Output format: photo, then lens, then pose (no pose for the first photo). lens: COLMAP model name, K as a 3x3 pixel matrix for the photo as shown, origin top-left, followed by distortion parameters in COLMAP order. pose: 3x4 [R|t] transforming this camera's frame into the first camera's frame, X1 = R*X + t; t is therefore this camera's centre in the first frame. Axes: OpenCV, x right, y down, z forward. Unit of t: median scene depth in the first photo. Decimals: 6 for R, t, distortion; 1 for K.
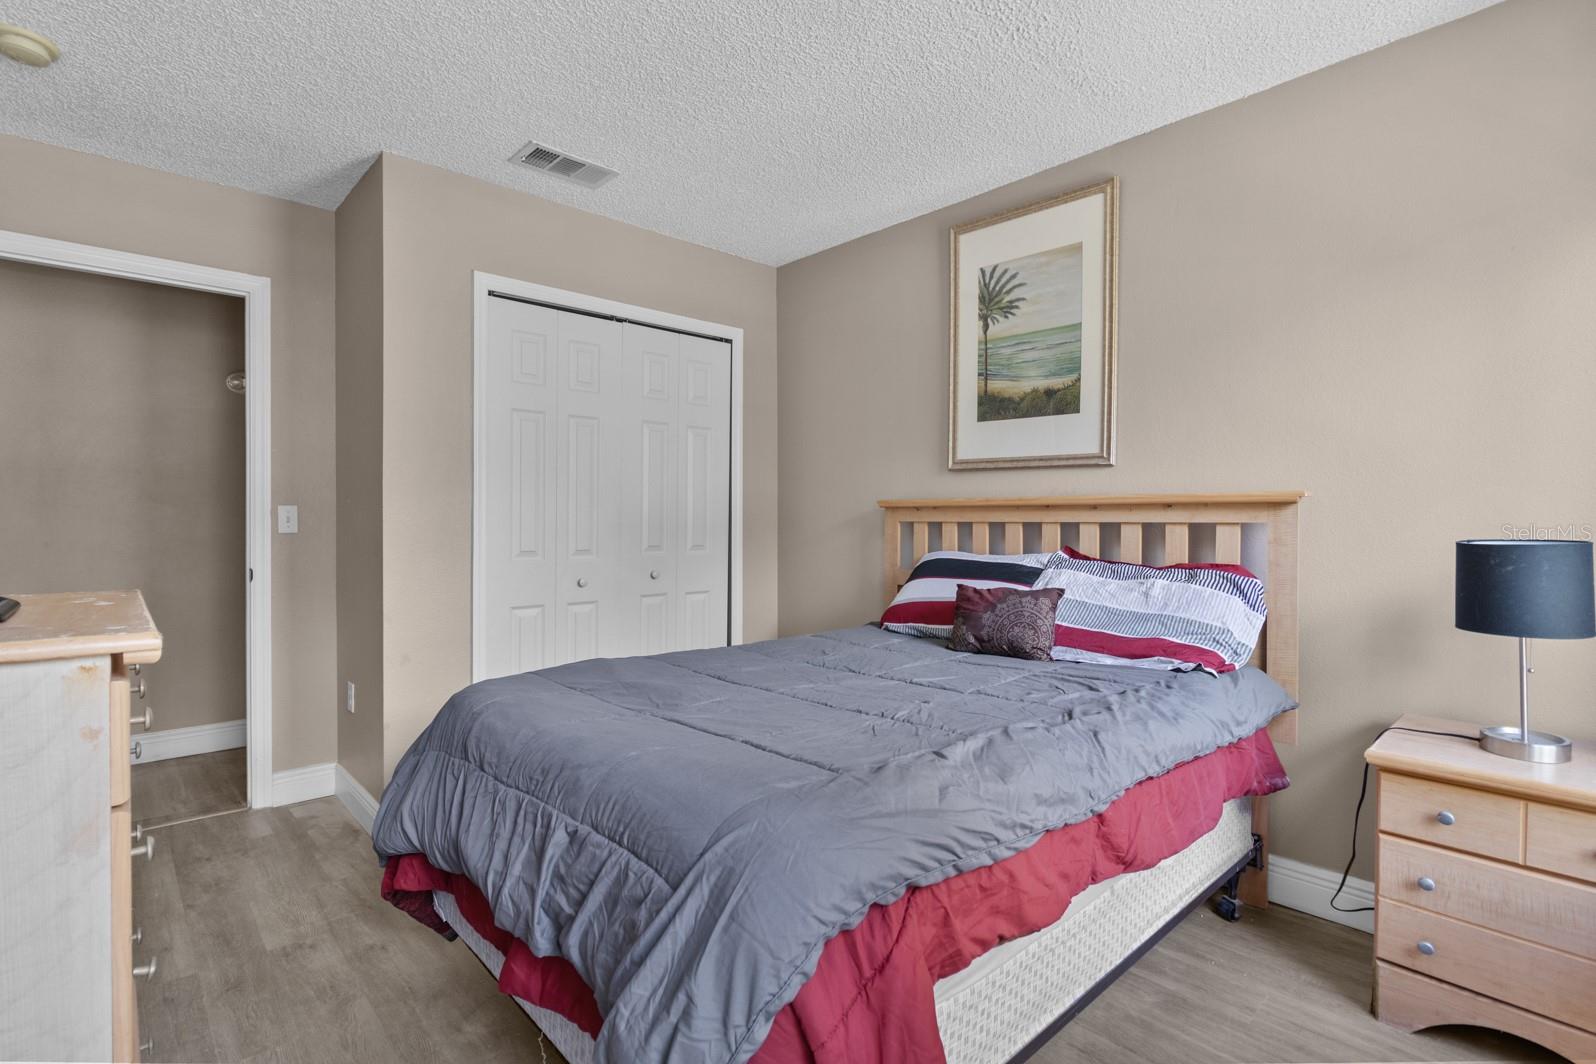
lens RADIAL K [[774.7, 0, 802.9], [0, 774.7, 522.7], [0, 0, 1]] dist [0.005279, 0.001089]
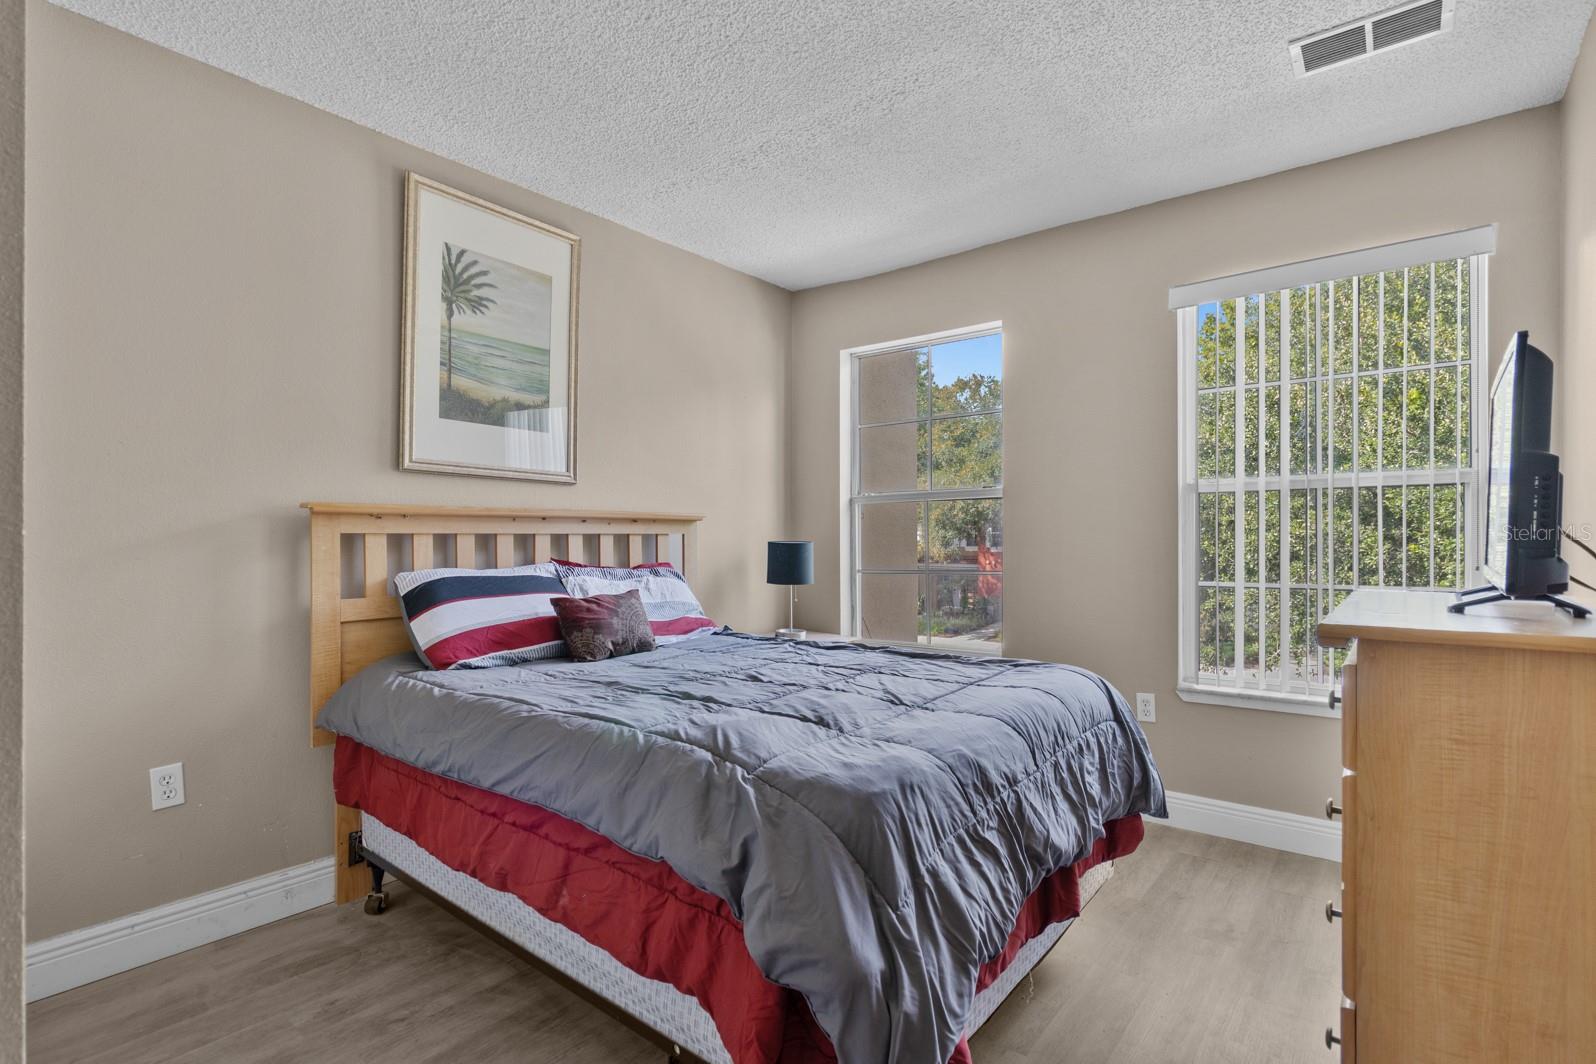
lens RADIAL K [[774.7, 0, 802.5], [0, 774.7, 535.2], [0, 0, 1]] dist [0.005279, 0.001089]
pose [[-0.149010, -0.006820, 0.988812, -0.723771], [0.002130, 0.999972, 0.007218, -0.005110], [-0.988833, 0.003182, -0.148992, 0.763754]]
